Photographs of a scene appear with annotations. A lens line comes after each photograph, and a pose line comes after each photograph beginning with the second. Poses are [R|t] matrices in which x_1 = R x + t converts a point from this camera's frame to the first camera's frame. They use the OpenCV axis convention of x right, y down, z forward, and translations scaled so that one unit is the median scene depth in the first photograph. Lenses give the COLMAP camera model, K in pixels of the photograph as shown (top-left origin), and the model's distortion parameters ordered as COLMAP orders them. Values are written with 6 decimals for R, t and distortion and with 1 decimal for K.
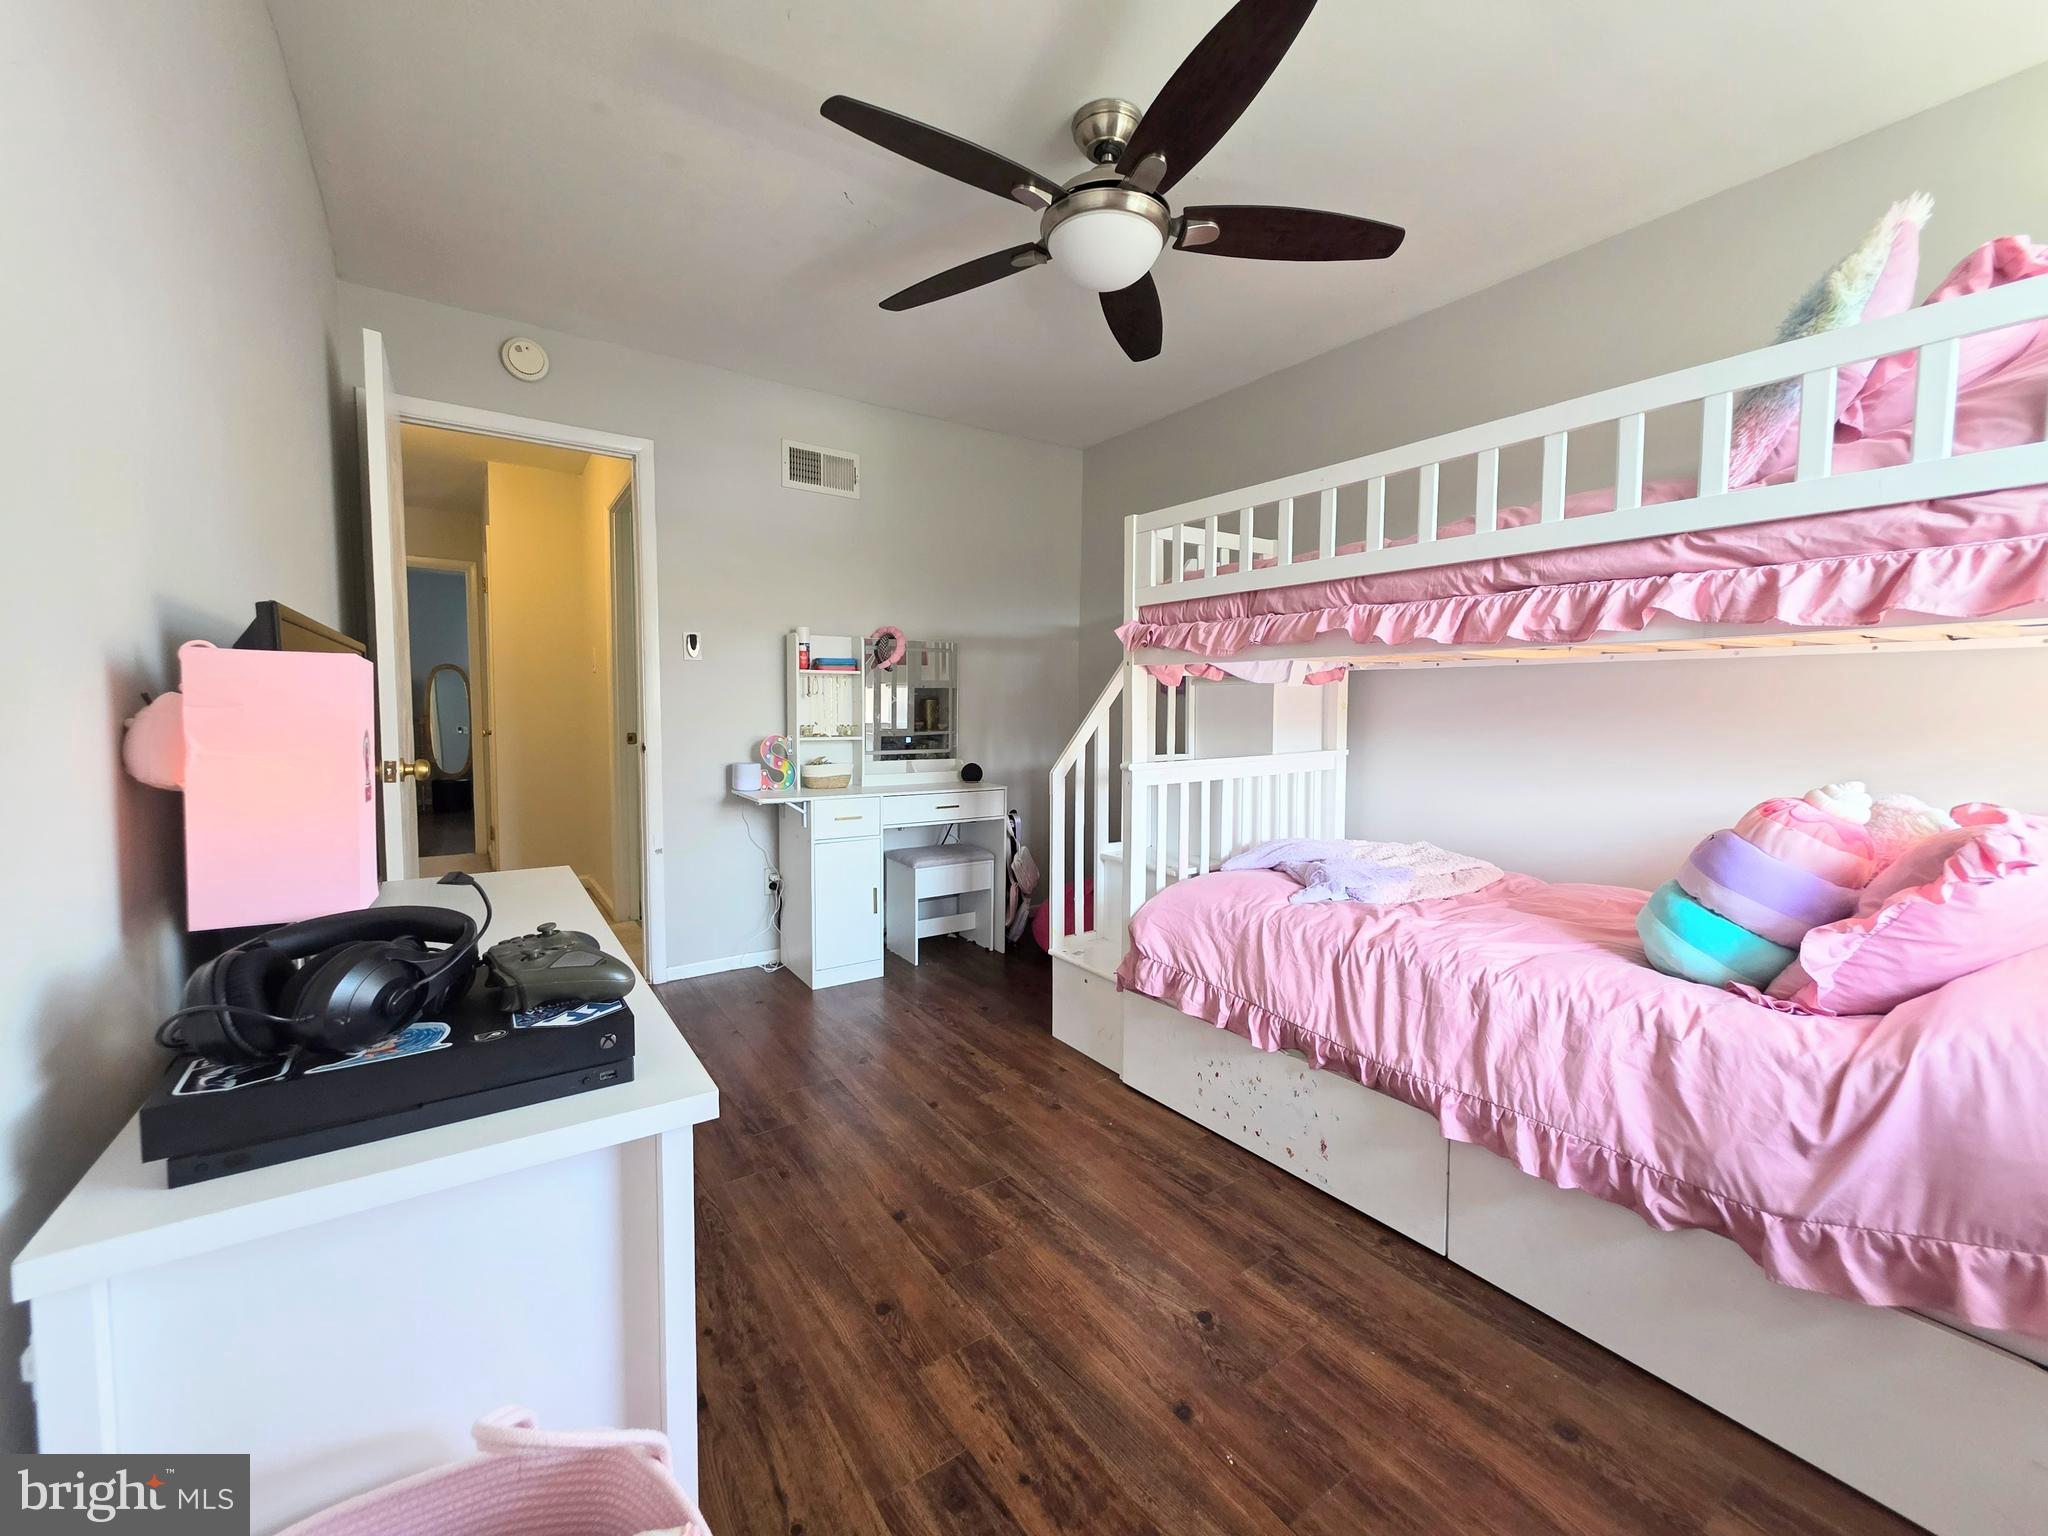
lens RADIAL K [[813.6, 0, 1023.3], [0, 813.6, 755.8], [0, 0, 1]] dist [0.001439, -0.000103]
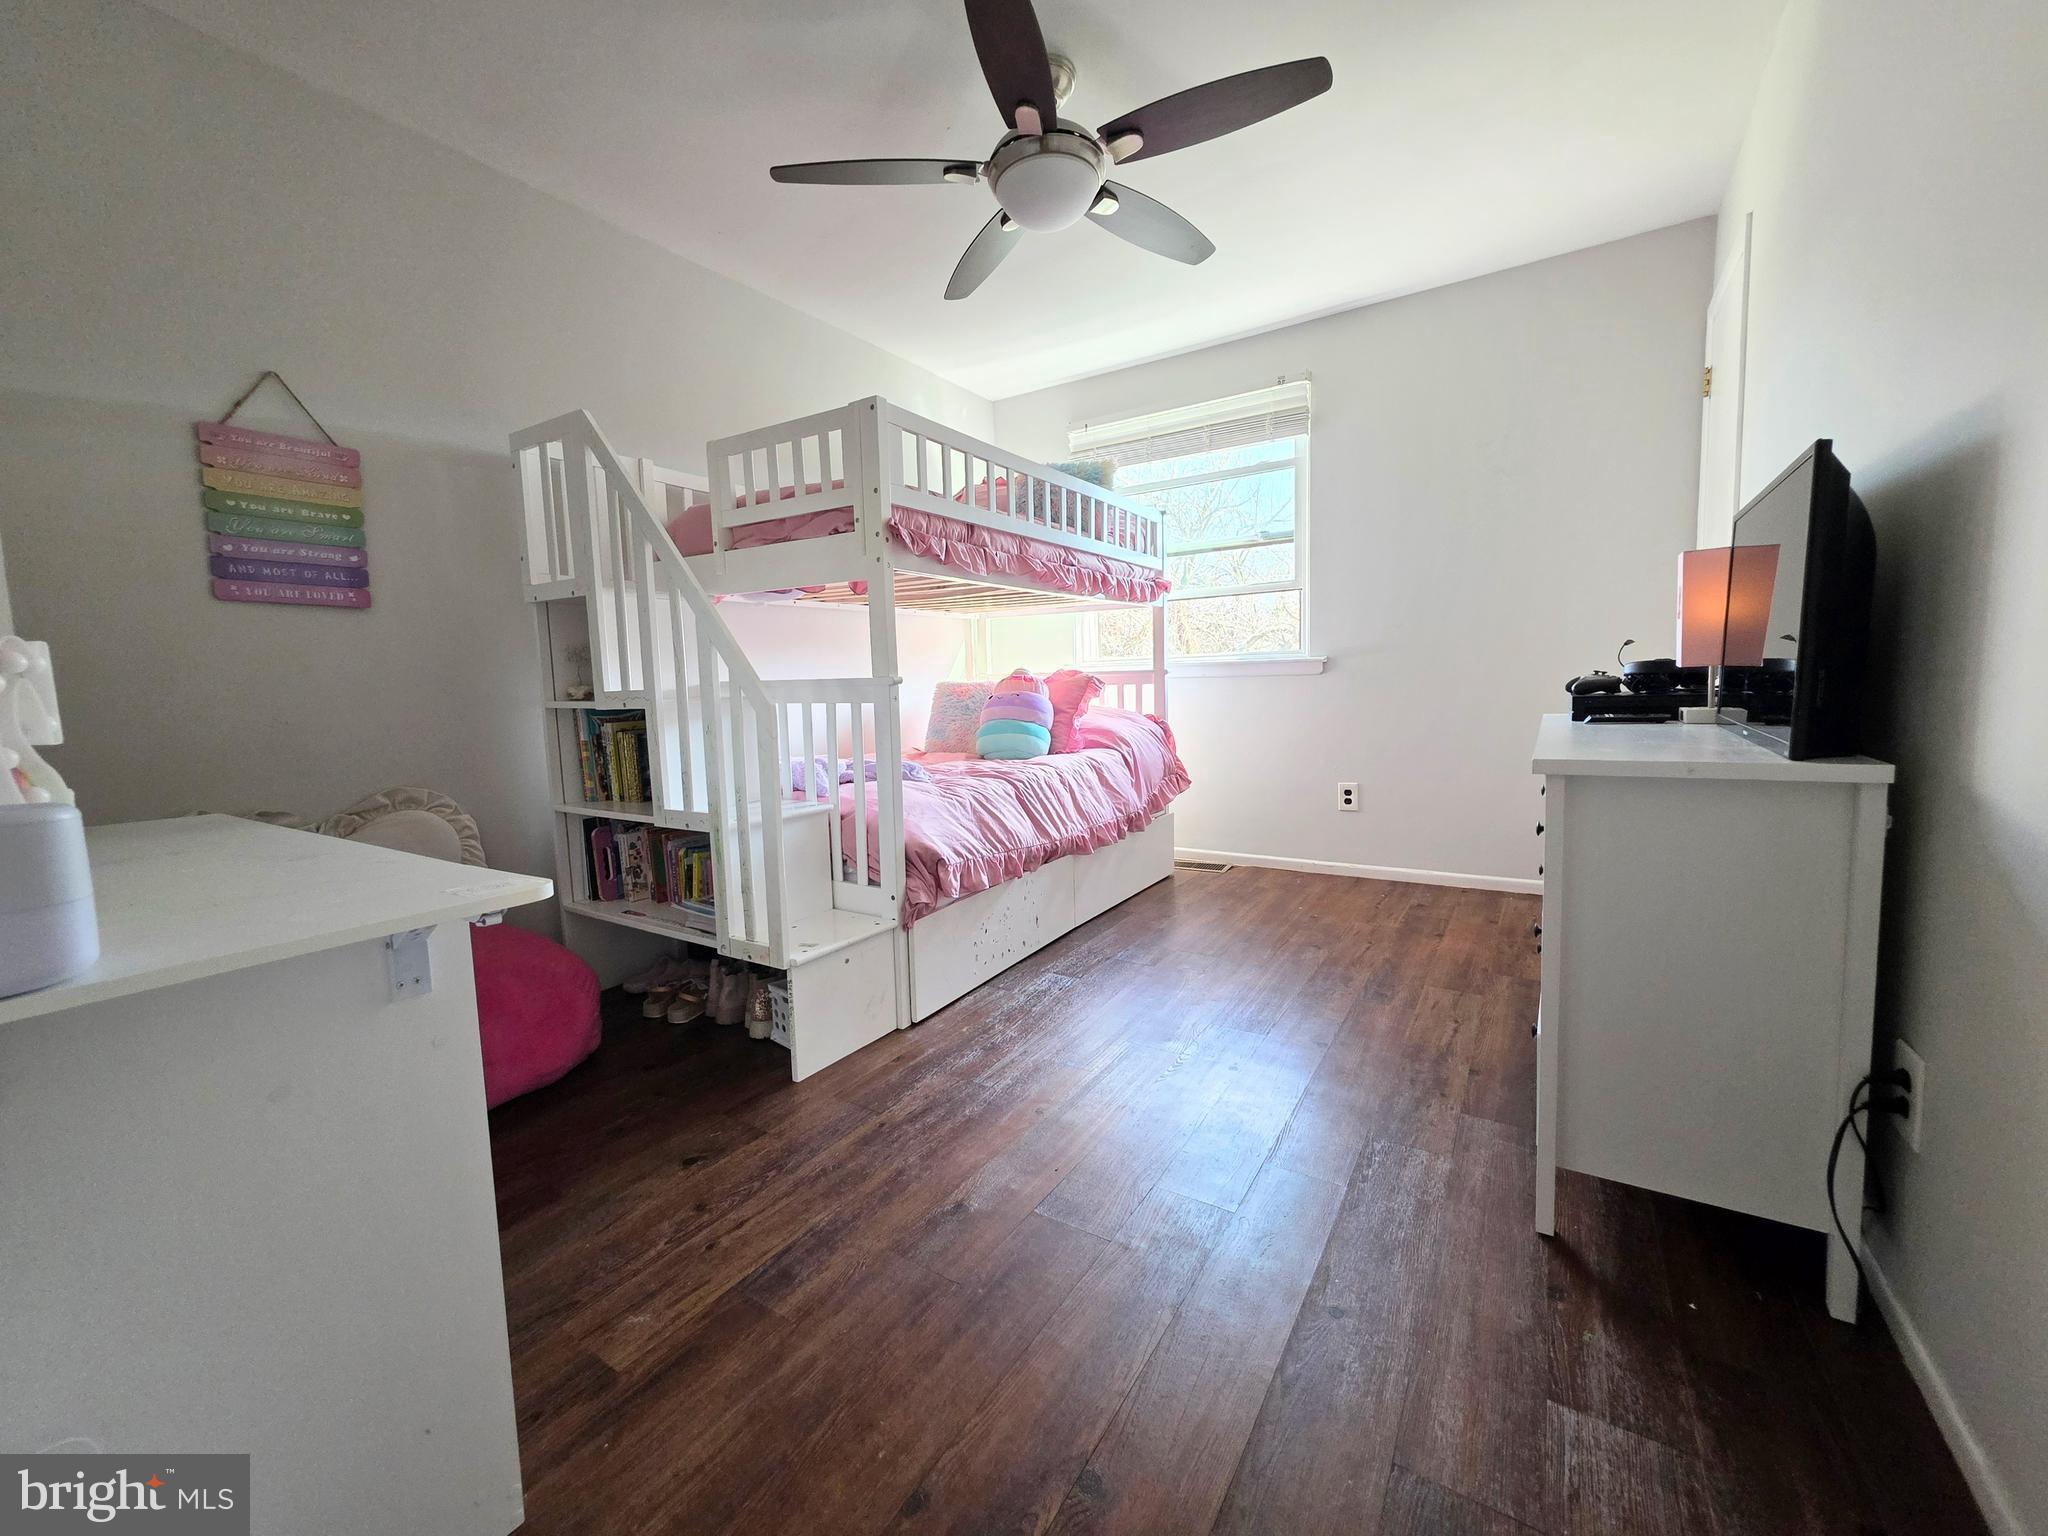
lens RADIAL K [[813.6, 0, 1023.3], [0, 813.6, 755.8], [0, 0, 1]] dist [0.001439, -0.000103]
pose [[-0.384609, -0.083412, 0.919303, -0.893388], [0.083046, 0.988744, 0.124457, -0.004016], [-0.919336, 0.124211, -0.373353, 1.426290]]
